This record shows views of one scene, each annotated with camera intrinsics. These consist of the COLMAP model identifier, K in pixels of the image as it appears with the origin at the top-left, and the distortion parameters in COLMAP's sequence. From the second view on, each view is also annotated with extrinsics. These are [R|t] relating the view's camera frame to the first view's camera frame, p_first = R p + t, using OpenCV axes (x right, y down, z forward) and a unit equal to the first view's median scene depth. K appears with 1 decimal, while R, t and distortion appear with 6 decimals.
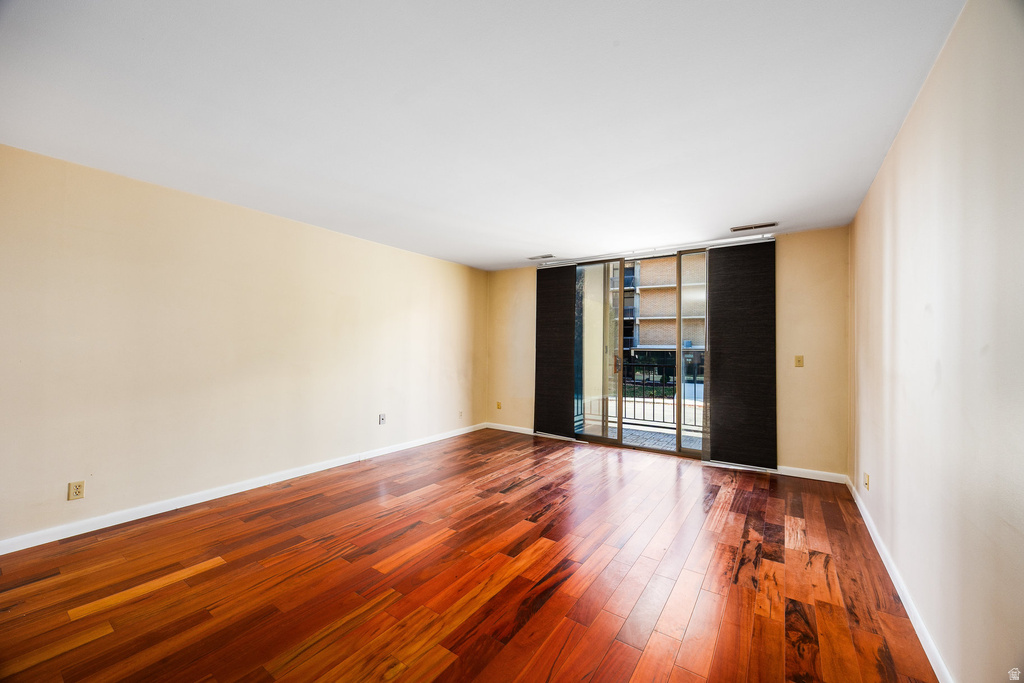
lens RADIAL K [[377.3, 0, 517.0], [0, 377.3, 344.8], [0, 0, 1]] dist [-0.001647, -0.000348]
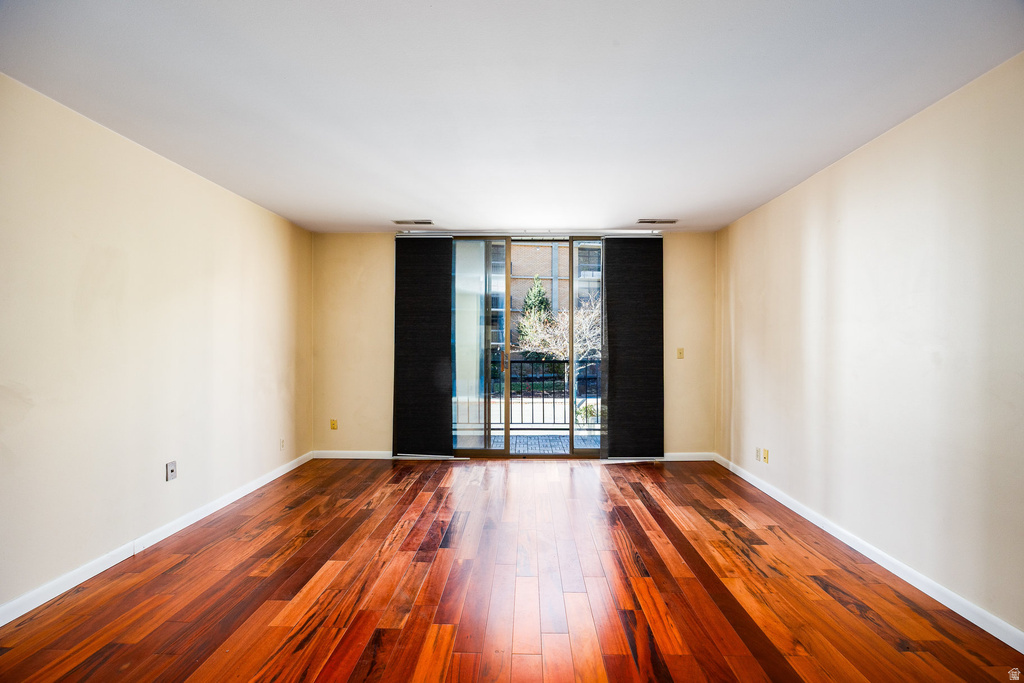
lens RADIAL K [[435.4, 0, 510.8], [0, 435.4, 343.8], [0, 0, 1]] dist [-0.010456, -0.000415]
pose [[0.843305, -0.008602, 0.537367, -0.287225], [0.002546, 0.999925, 0.012012, 0.000756], [-0.537430, -0.008762, 0.843263, 0.193857]]
